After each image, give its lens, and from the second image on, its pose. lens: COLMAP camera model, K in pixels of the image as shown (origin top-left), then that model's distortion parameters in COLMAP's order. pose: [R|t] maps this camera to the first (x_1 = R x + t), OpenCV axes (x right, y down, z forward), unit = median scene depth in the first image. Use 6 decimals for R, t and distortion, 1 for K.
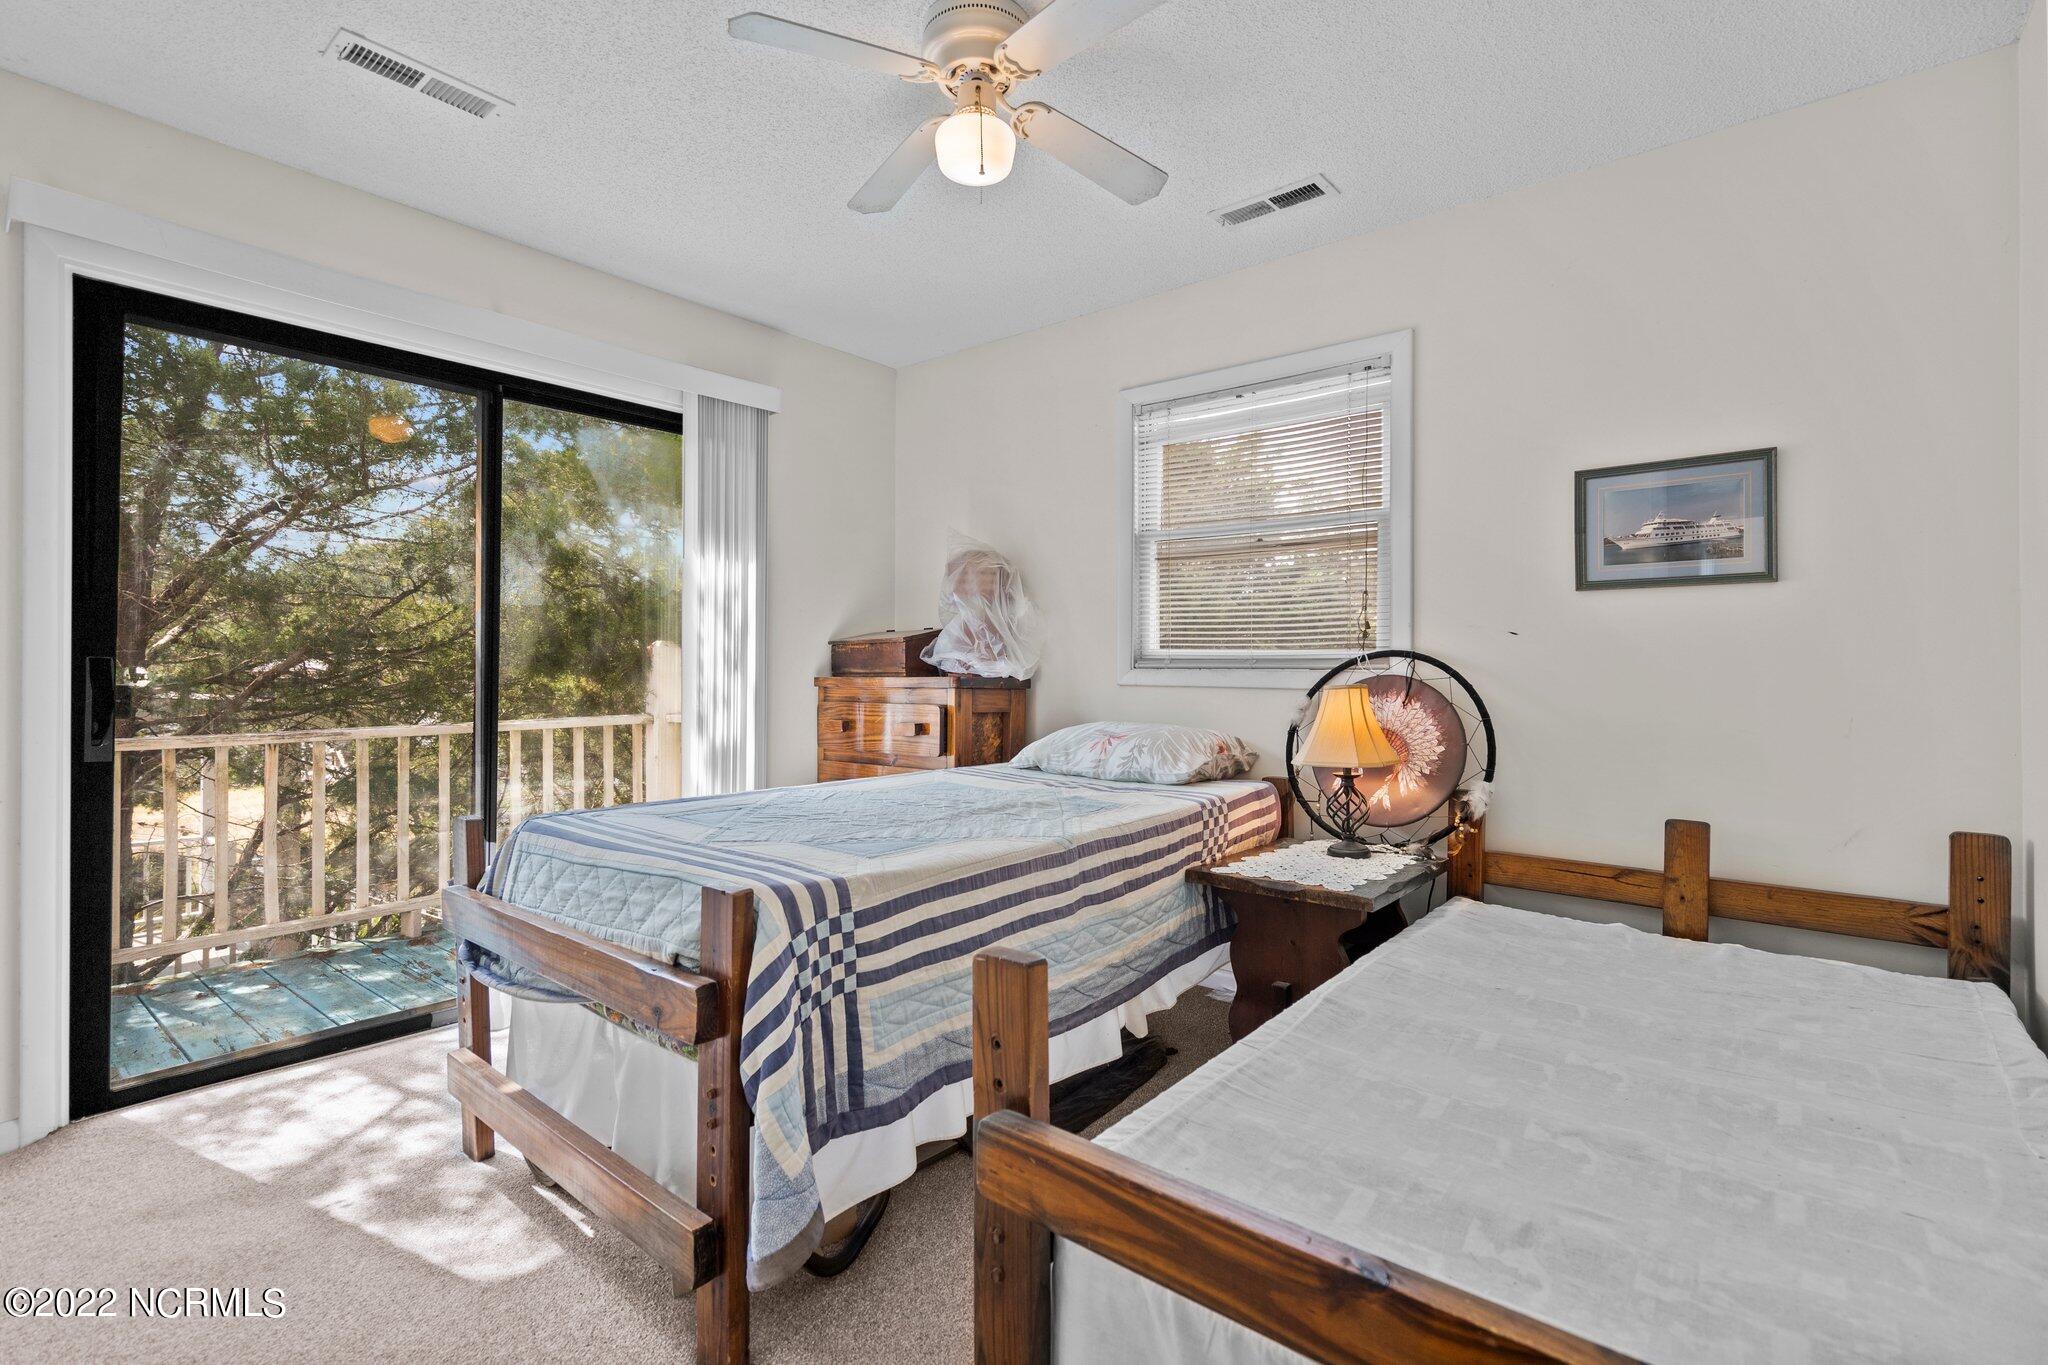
lens RADIAL K [[916.0, 0, 1024.0], [0, 916.0, 682.5], [0, 0, 1]] dist [-0.081714, 0.000116]
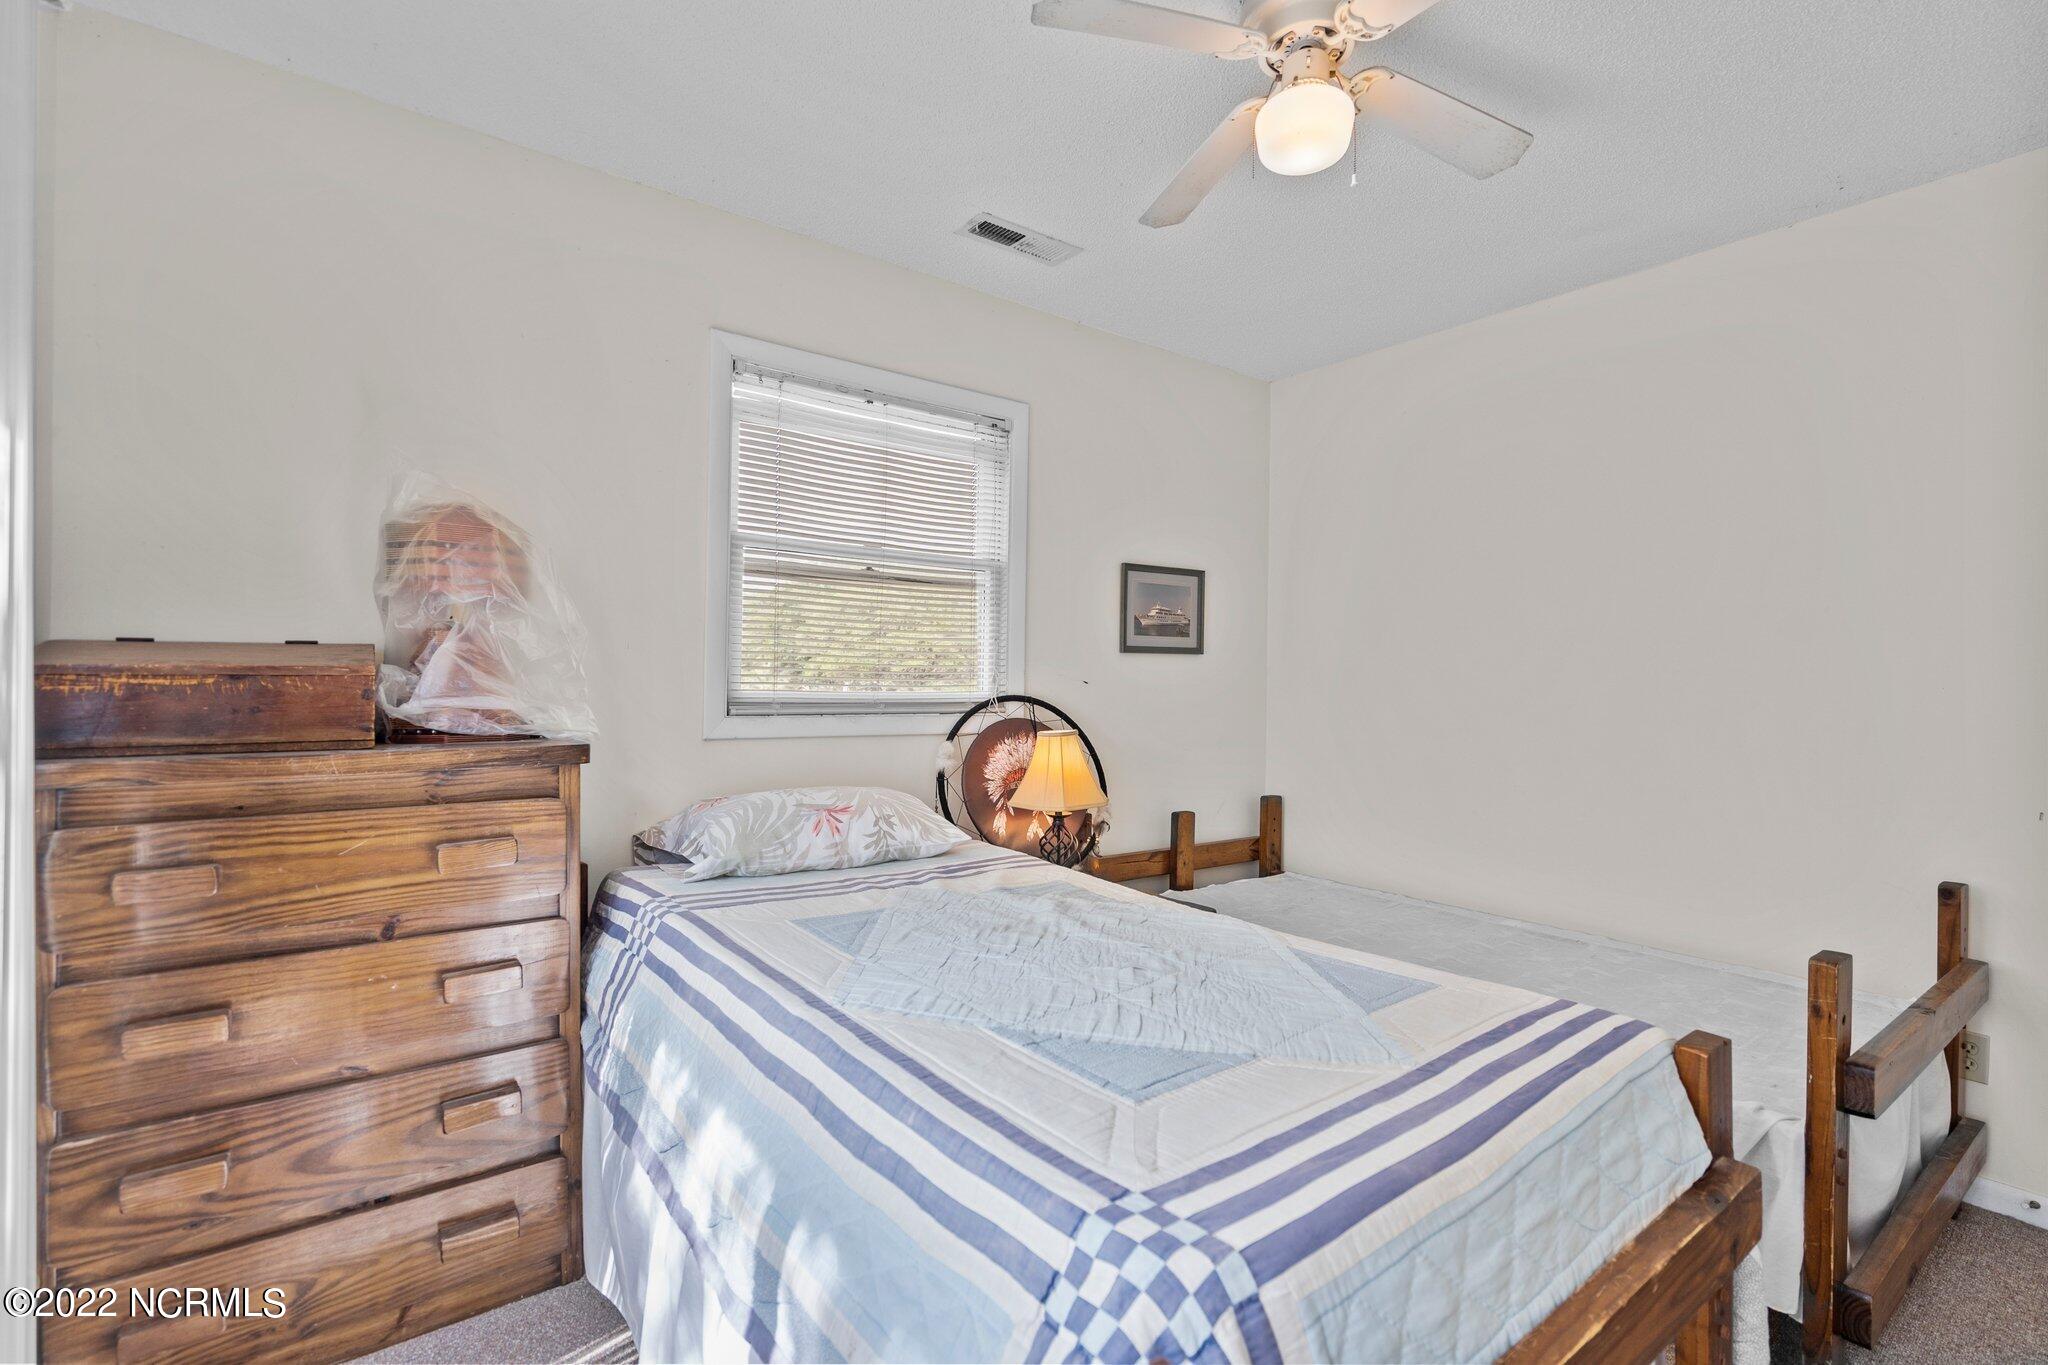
lens RADIAL K [[924.2, 0, 1029.7], [0, 924.2, 683.1], [0, 0, 1]] dist [-0.004438, 0.001132]
pose [[0.203281, -0.005557, 0.979105, -0.796318], [-0.003806, 0.999972, 0.006465, -0.067060], [-0.979113, -0.005040, 0.203254, 0.873266]]
